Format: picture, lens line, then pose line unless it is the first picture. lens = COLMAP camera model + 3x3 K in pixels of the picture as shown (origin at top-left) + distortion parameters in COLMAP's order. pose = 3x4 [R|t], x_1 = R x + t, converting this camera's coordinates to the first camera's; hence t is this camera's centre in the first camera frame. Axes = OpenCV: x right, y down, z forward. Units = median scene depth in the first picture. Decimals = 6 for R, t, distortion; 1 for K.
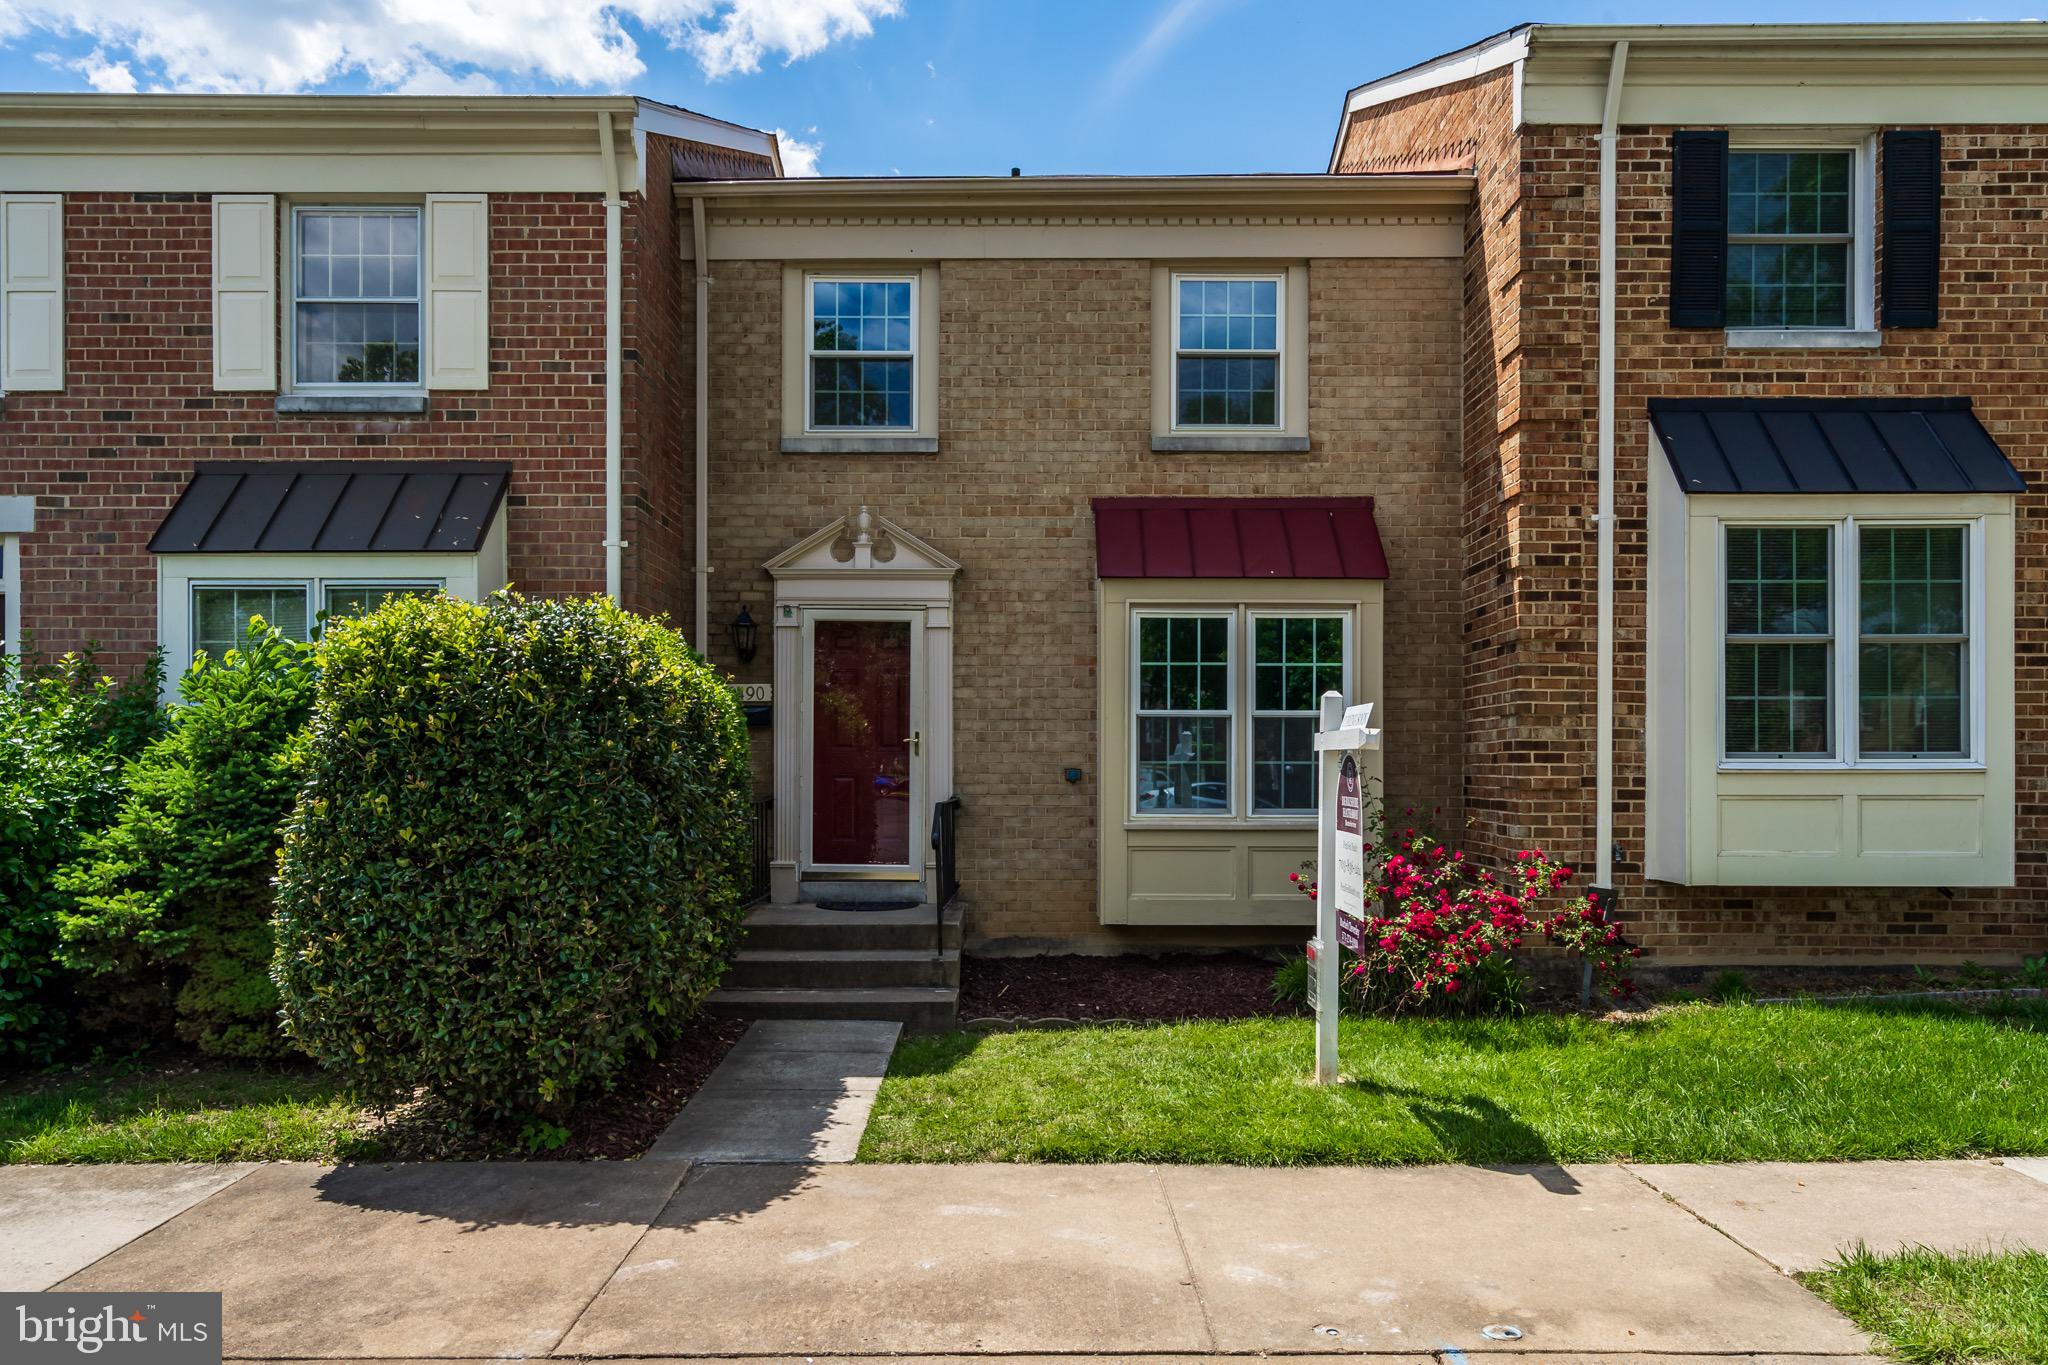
lens RADIAL K [[1300.0, 0, 1052.4], [0, 1300.0, 782.4], [0, 0, 1]] dist [0.001289, 0.002120]
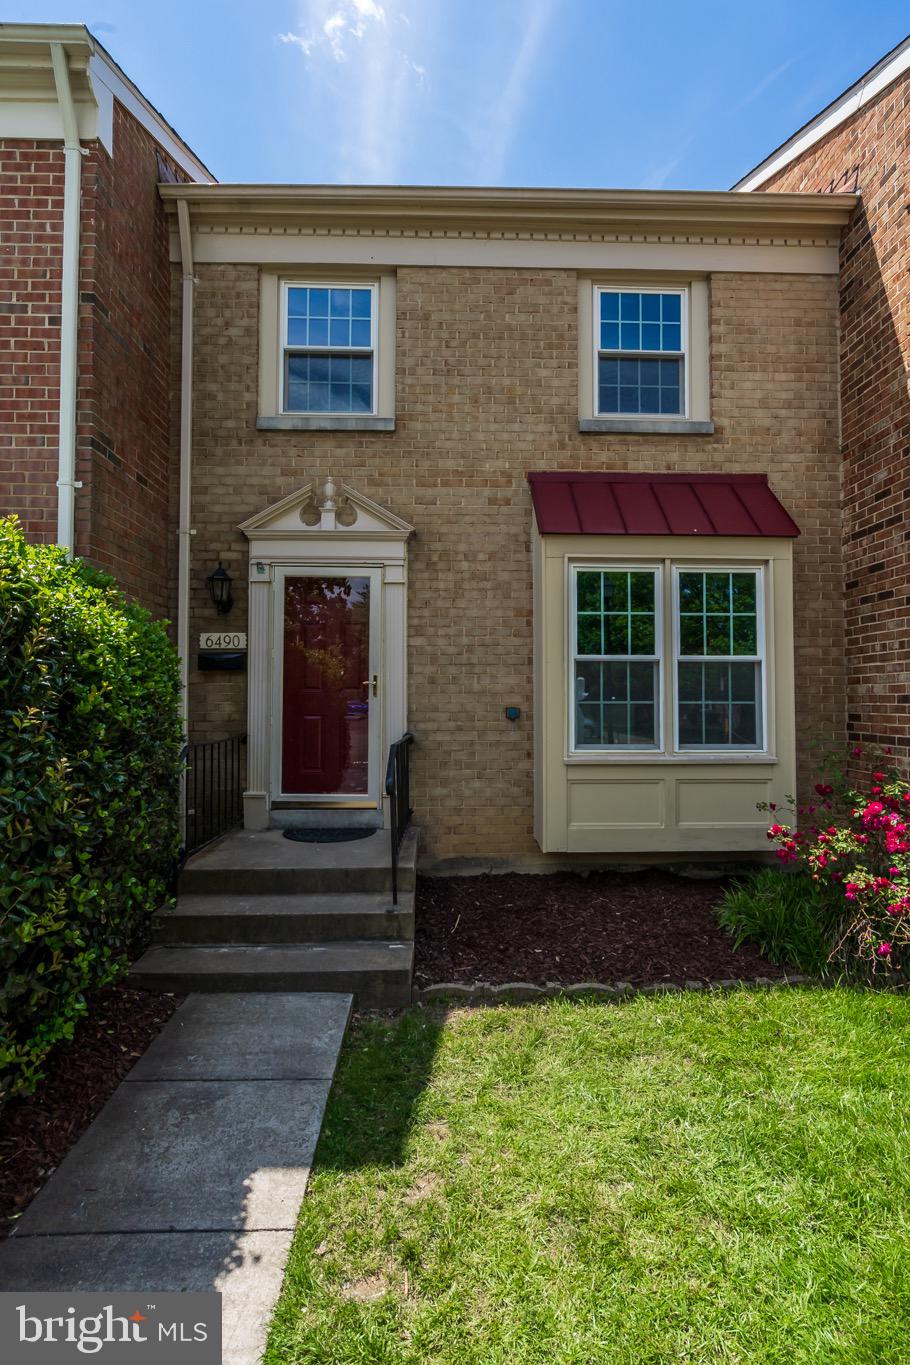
lens RADIAL K [[631.5, 0, 422.6], [0, 631.5, 681.1], [0, 0, 1]] dist [-0.003242, -0.000513]
pose [[0.998907, -0.001577, -0.046714, -0.039283], [-0.000278, 0.999213, -0.039673, -0.012686], [0.046739, 0.039642, 0.998120, 0.475556]]
